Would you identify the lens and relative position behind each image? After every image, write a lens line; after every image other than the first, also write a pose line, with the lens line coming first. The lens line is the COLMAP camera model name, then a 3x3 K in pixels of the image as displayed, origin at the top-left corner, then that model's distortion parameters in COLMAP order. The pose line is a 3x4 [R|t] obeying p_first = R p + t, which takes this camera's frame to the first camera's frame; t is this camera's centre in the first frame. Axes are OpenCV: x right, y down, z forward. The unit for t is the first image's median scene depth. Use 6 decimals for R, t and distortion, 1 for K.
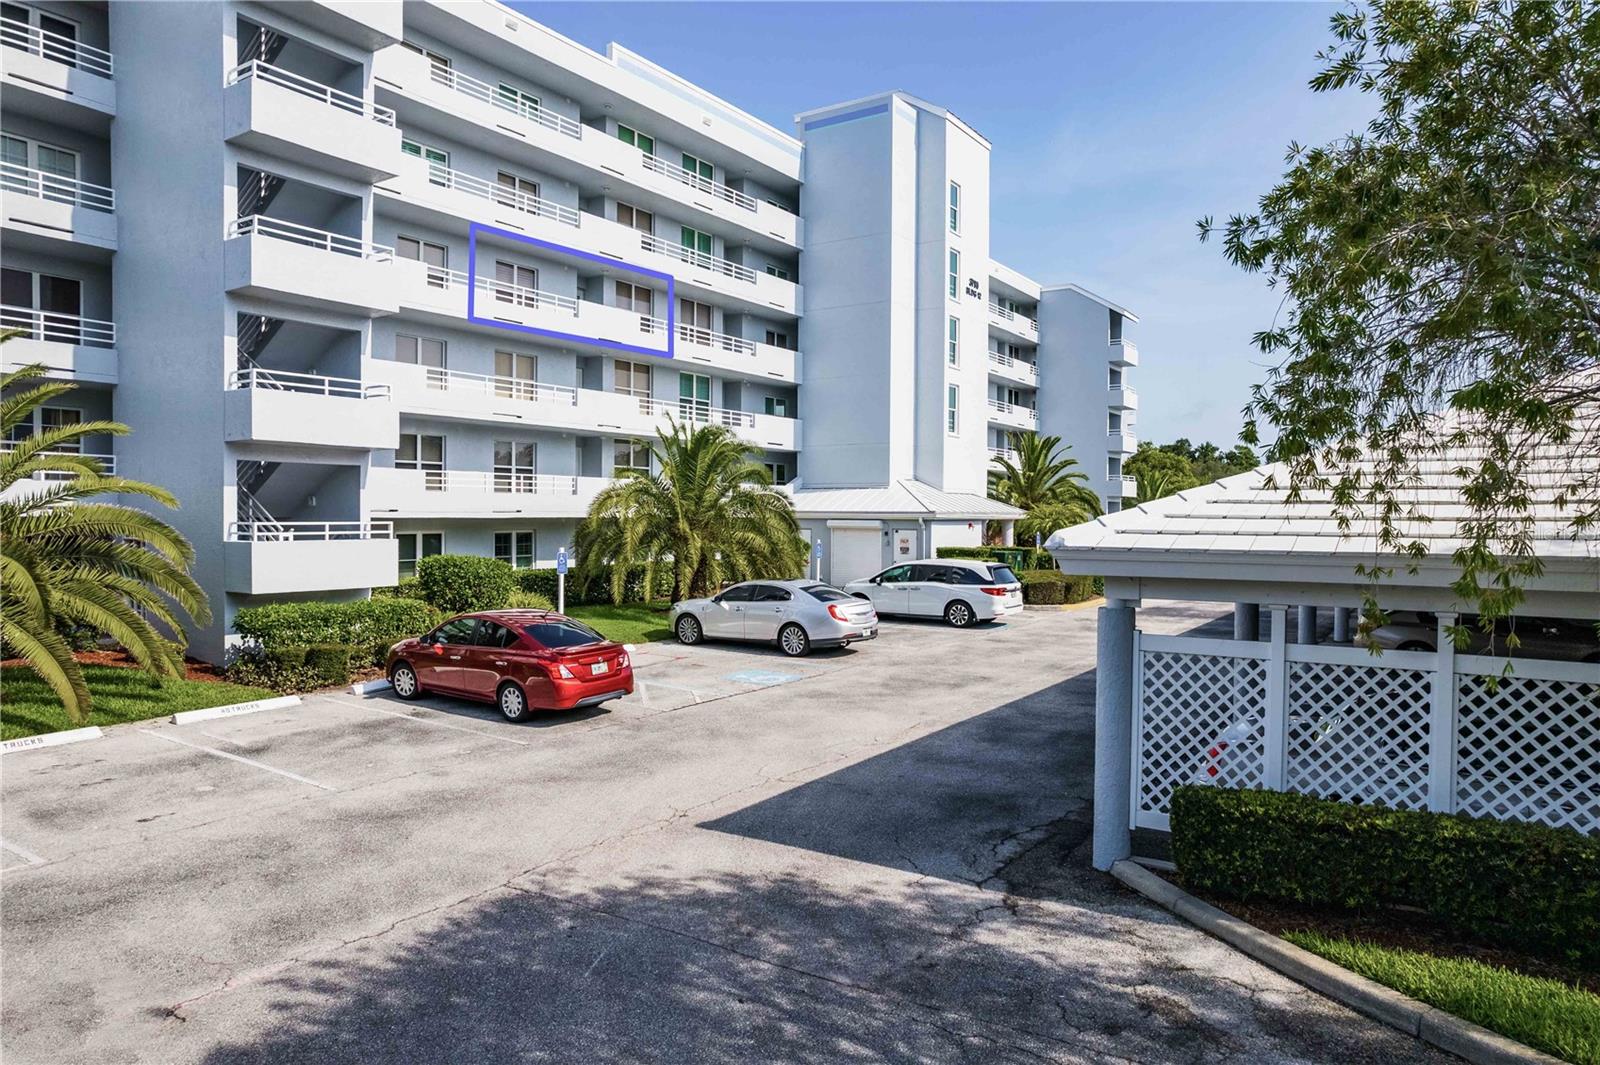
lens RADIAL K [[1021.0, 0, 806.6], [0, 1021.0, 533.4], [0, 0, 1]] dist [-0.082514, 0.070018]
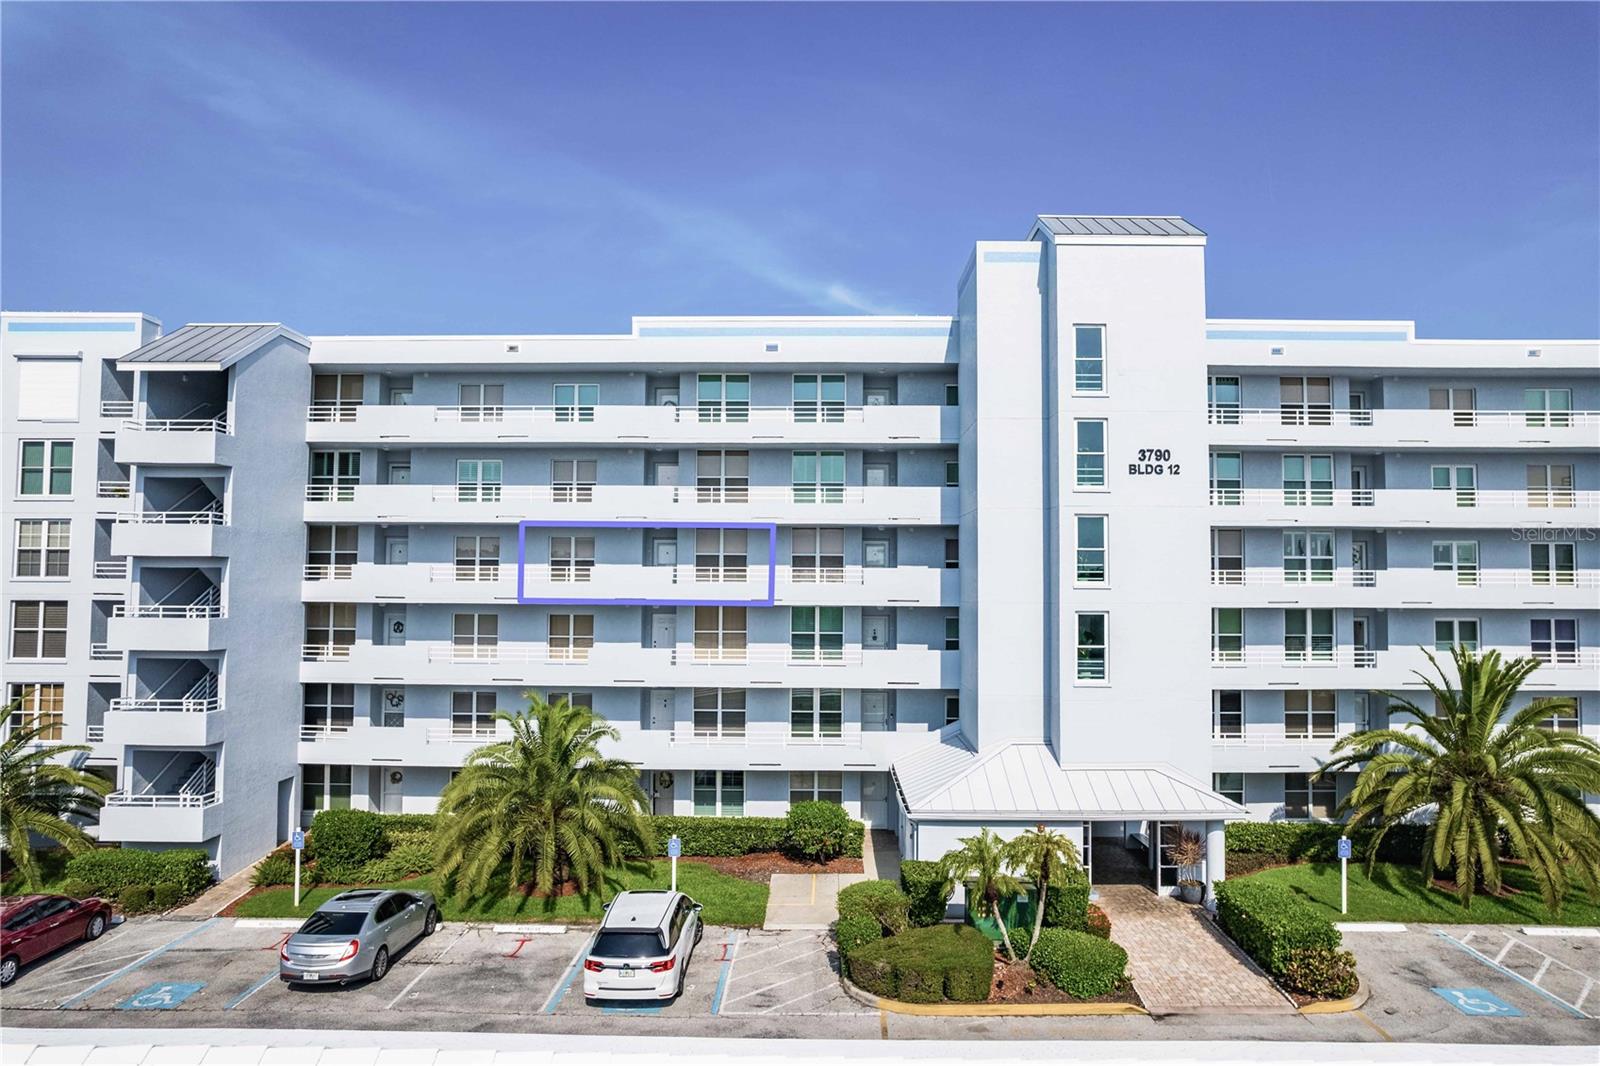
lens RADIAL K [[1021.0, 0, 806.6], [0, 1021.0, 533.9], [0, 0, 1]] dist [-0.082514, 0.070018]
pose [[0.545611, -0.050376, -0.836523, 0.697617], [-0.018223, 0.997242, -0.071940, -0.163913], [0.837841, 0.054495, 0.543188, 0.511948]]
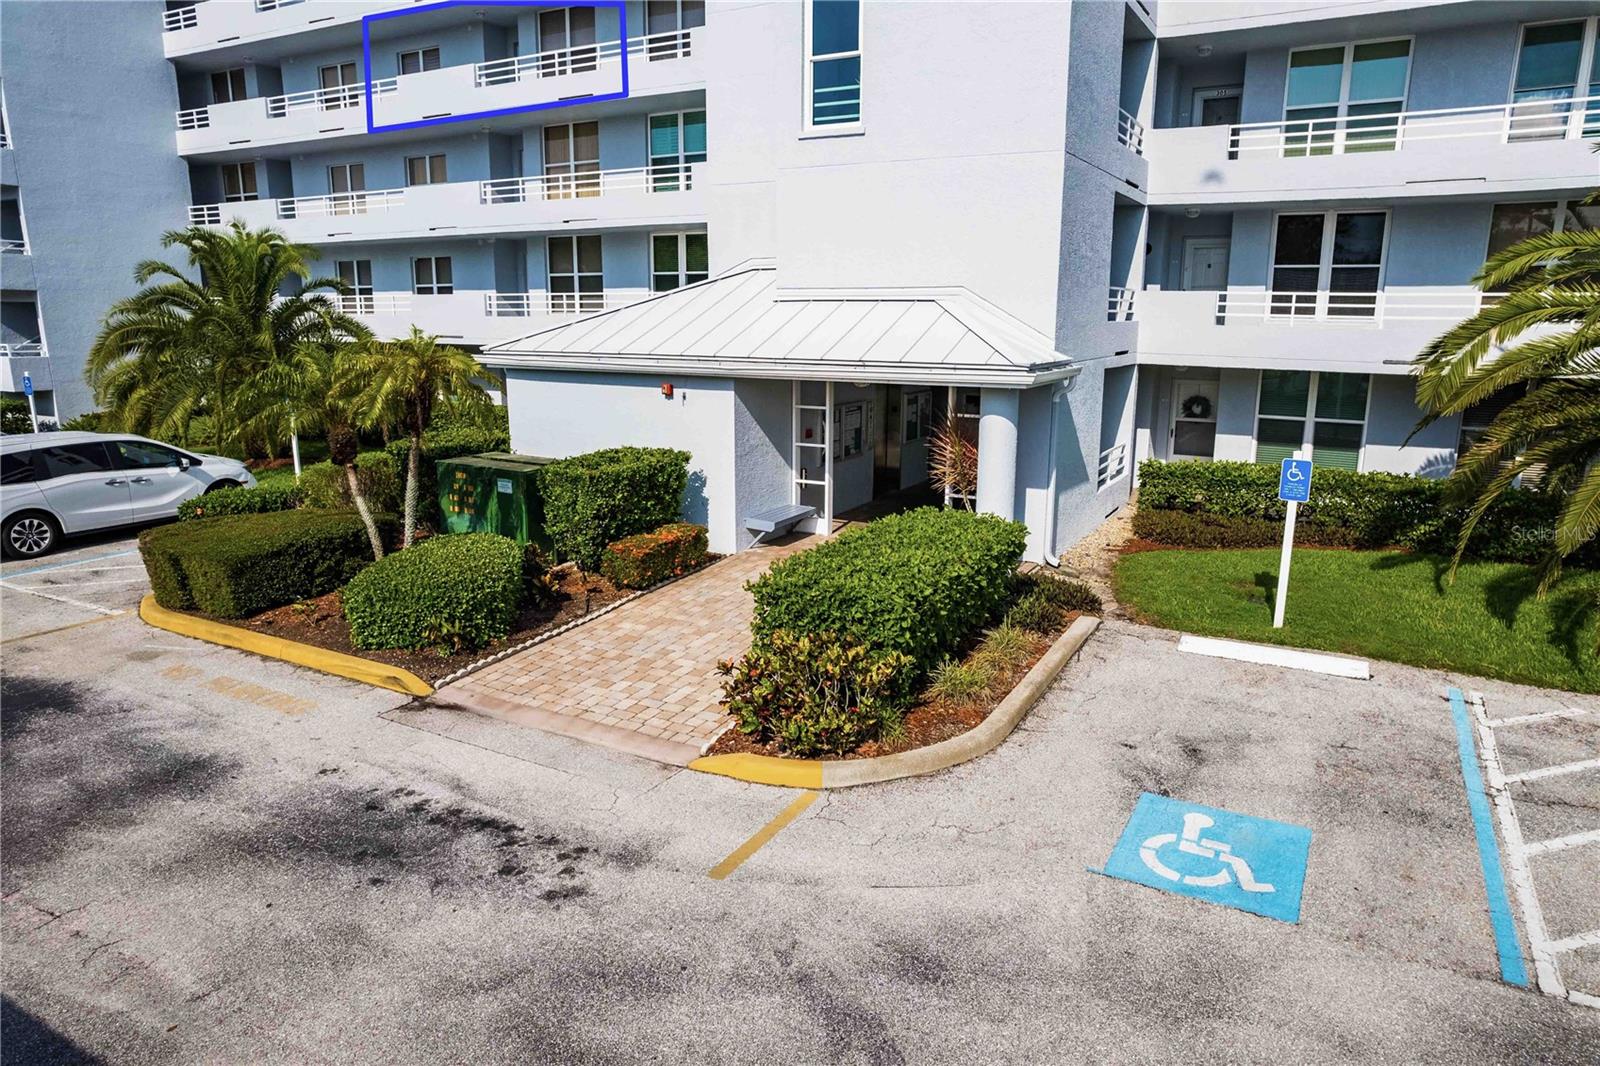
lens RADIAL K [[1021.0, 0, 806.6], [0, 1021.0, 533.9], [0, 0, 1]] dist [-0.082514, 0.070018]
pose [[0.084787, 0.208775, -0.974281, 0.577715], [-0.024337, 0.977944, 0.207442, -0.036687], [0.996102, 0.006123, 0.087998, 1.079054]]
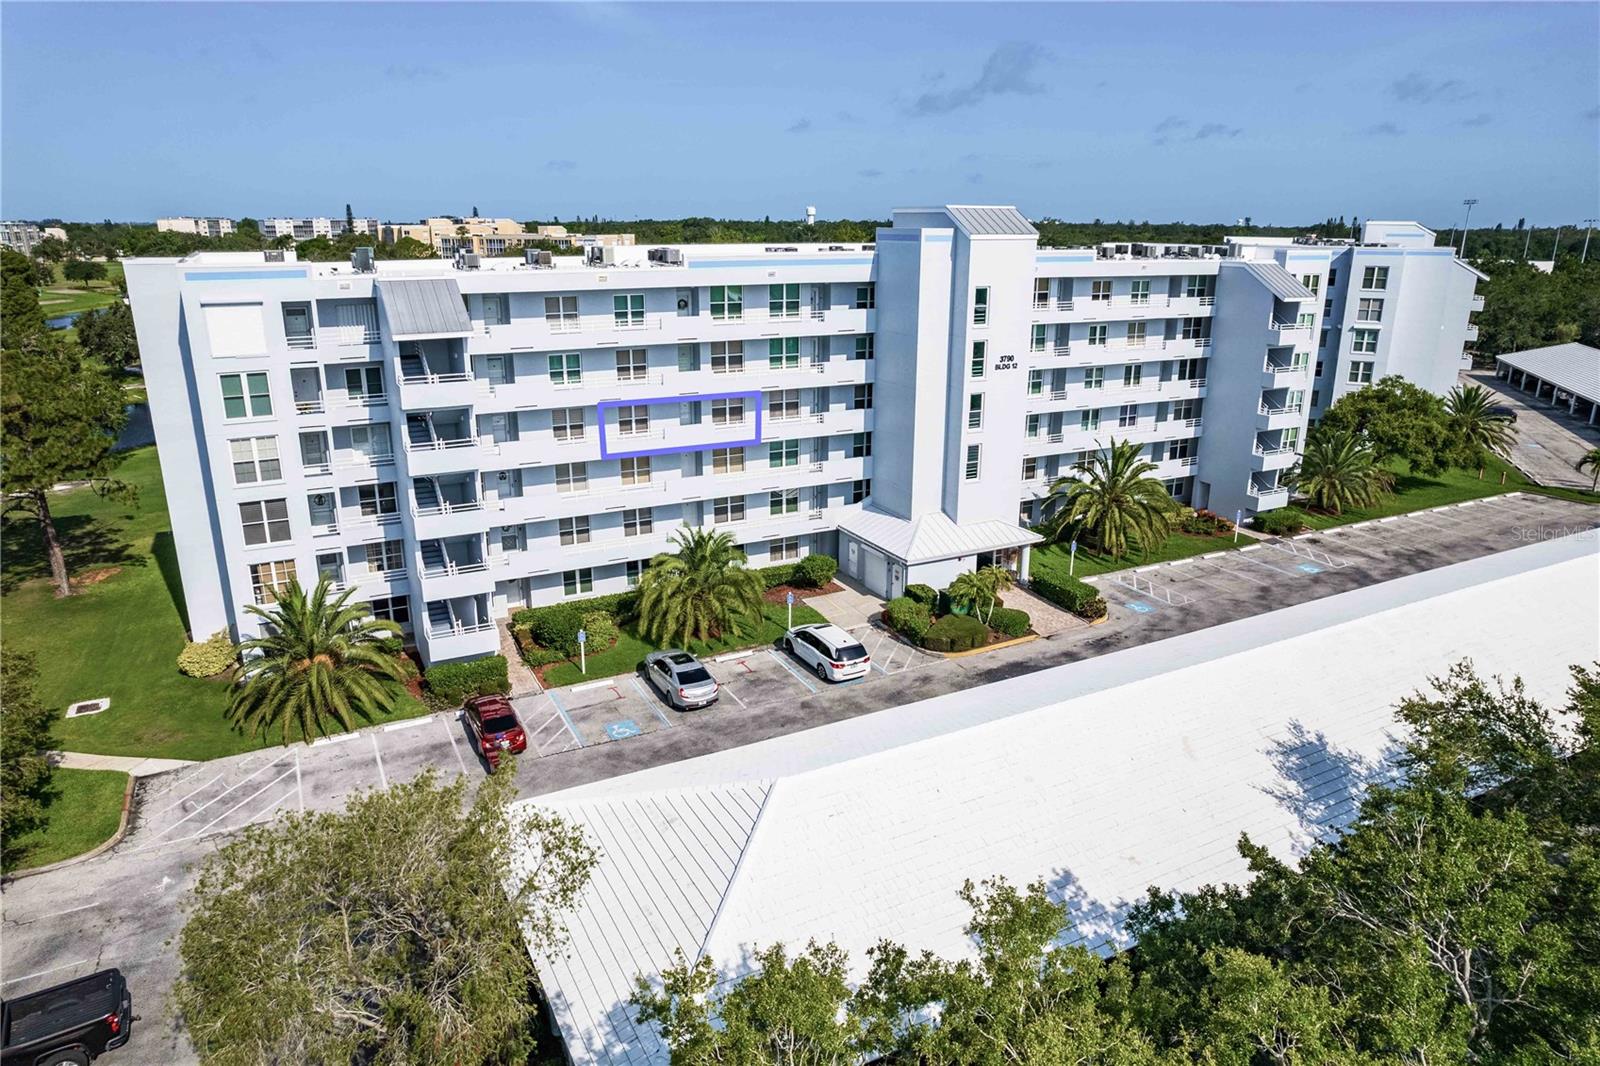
lens RADIAL K [[1021.0, 0, 806.6], [0, 1021.0, 533.9], [0, 0, 1]] dist [-0.082514, 0.070018]
pose [[0.880470, 0.136301, -0.454086, 0.636627], [-0.006938, 0.961385, 0.275121, -0.443424], [0.474051, -0.239085, 0.847416, -0.274874]]
